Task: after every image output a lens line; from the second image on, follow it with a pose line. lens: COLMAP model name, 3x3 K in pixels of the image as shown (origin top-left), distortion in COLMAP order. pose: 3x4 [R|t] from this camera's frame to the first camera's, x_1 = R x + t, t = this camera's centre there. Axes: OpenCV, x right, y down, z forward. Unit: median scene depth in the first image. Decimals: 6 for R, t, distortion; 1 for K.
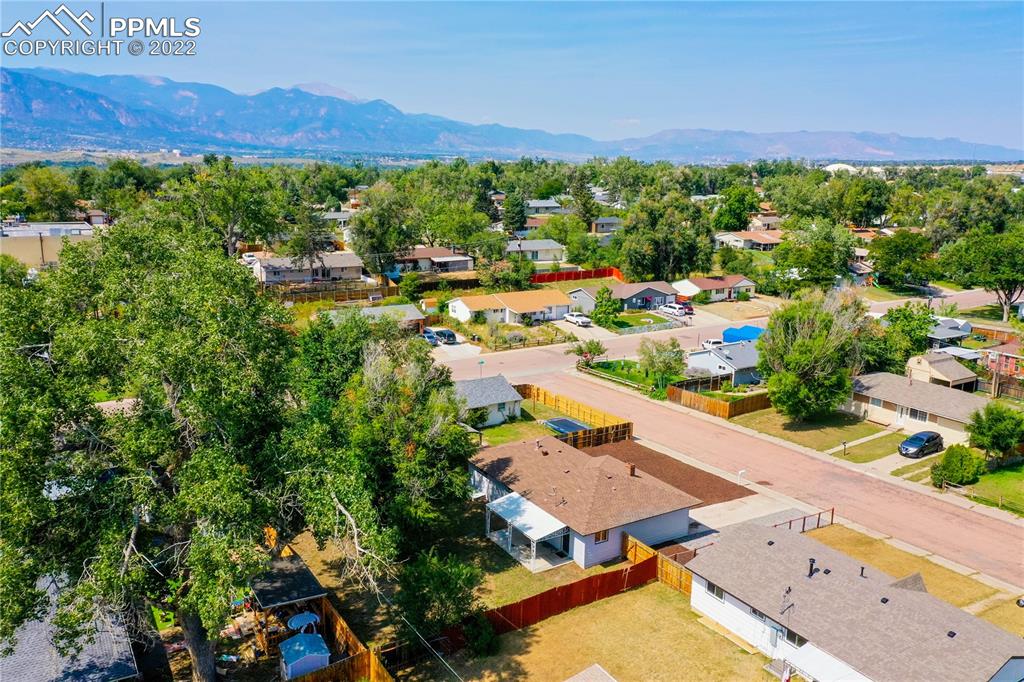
lens RADIAL K [[790.6, 0, 512.0], [0, 790.6, 341.0], [0, 0, 1]] dist [0.012622, 0.003456]
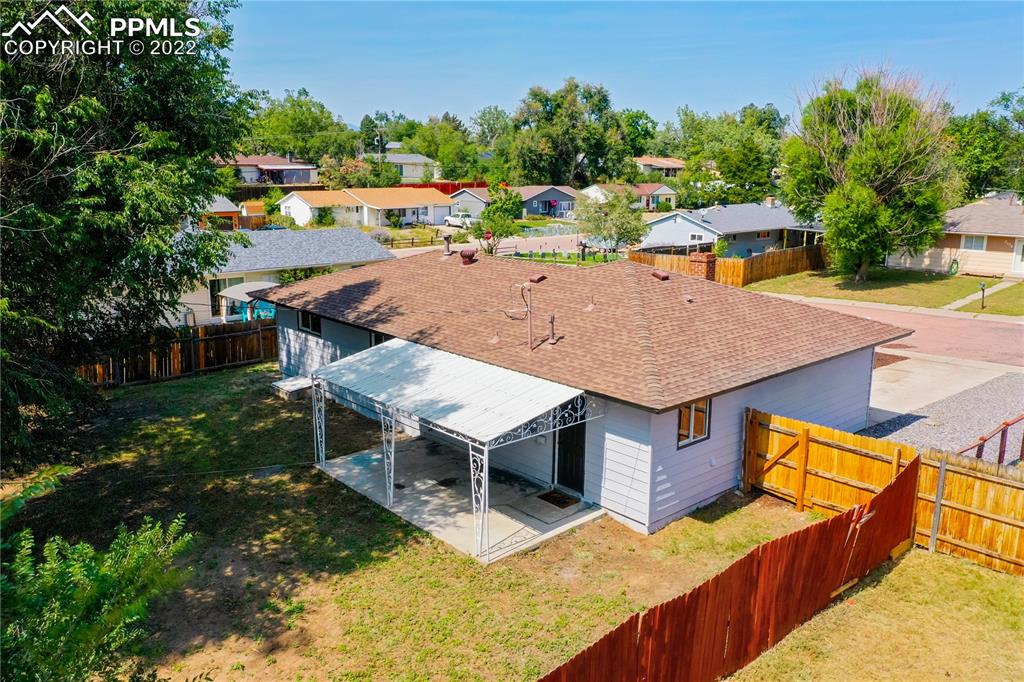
lens RADIAL K [[787.6, 0, 489.5], [0, 787.6, 360.4], [0, 0, 1]] dist [-0.031480, -0.002543]
pose [[0.988756, -0.054441, 0.139276, -0.001308], [0.051548, 0.998375, 0.024300, 0.087408], [-0.140372, -0.016847, 0.989955, 0.294439]]
